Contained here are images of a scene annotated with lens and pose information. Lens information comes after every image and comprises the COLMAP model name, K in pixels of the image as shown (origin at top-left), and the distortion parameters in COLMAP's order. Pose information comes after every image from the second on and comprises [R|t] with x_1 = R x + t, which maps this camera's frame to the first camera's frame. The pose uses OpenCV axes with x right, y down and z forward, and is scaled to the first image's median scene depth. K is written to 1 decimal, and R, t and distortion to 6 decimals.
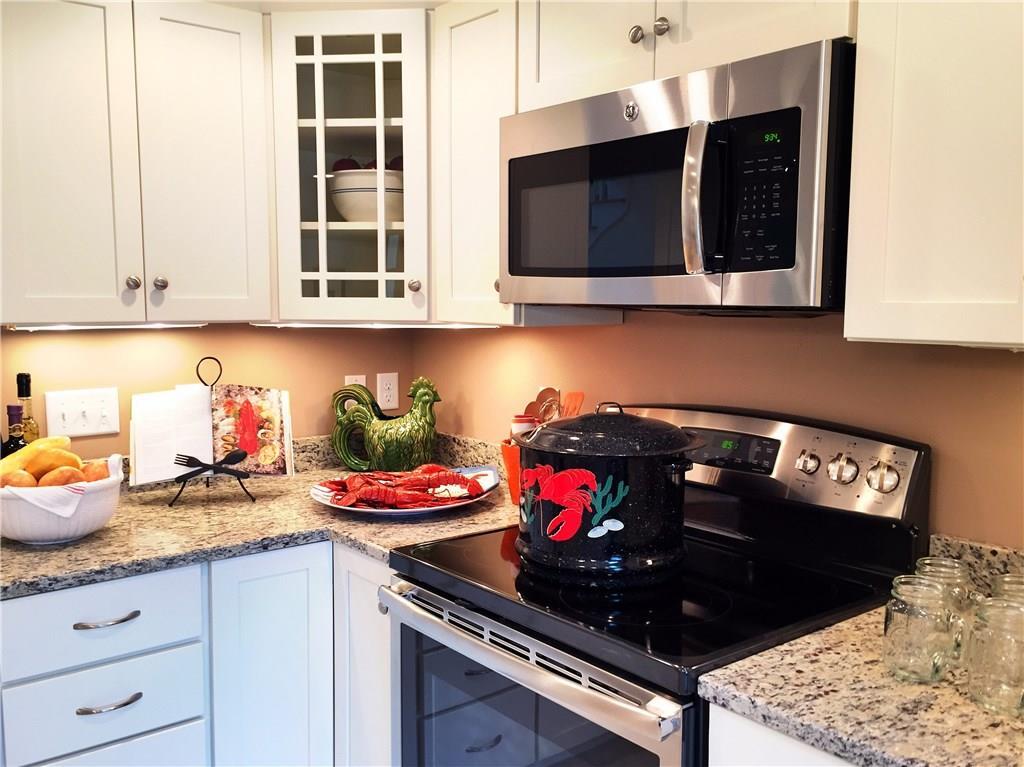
lens RADIAL K [[861.7, 0, 510.2], [0, 861.7, 388.8], [0, 0, 1]] dist [0.011793, 0.017618]
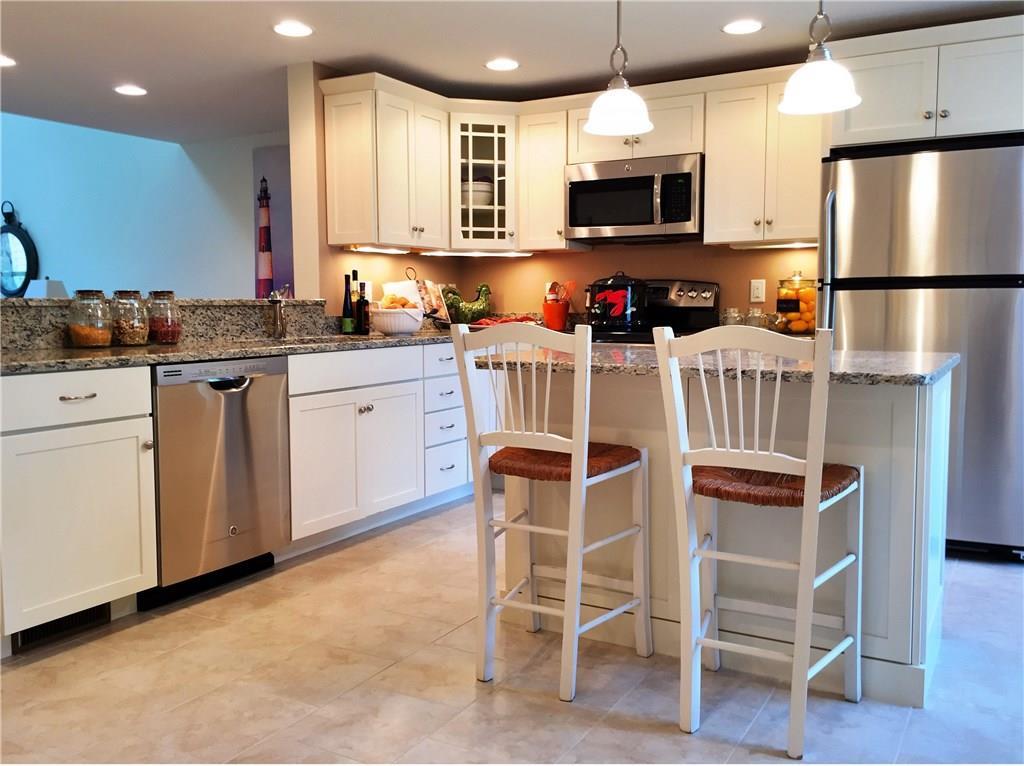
lens RADIAL K [[861.7, 0, 513.4], [0, 861.7, 382.0], [0, 0, 1]] dist [0.011793, 0.017618]
pose [[0.924171, -0.047862, 0.378968, -1.014273], [0.052854, 0.998598, -0.002776, 0.287555], [-0.378304, 0.022595, 0.925405, -1.143316]]
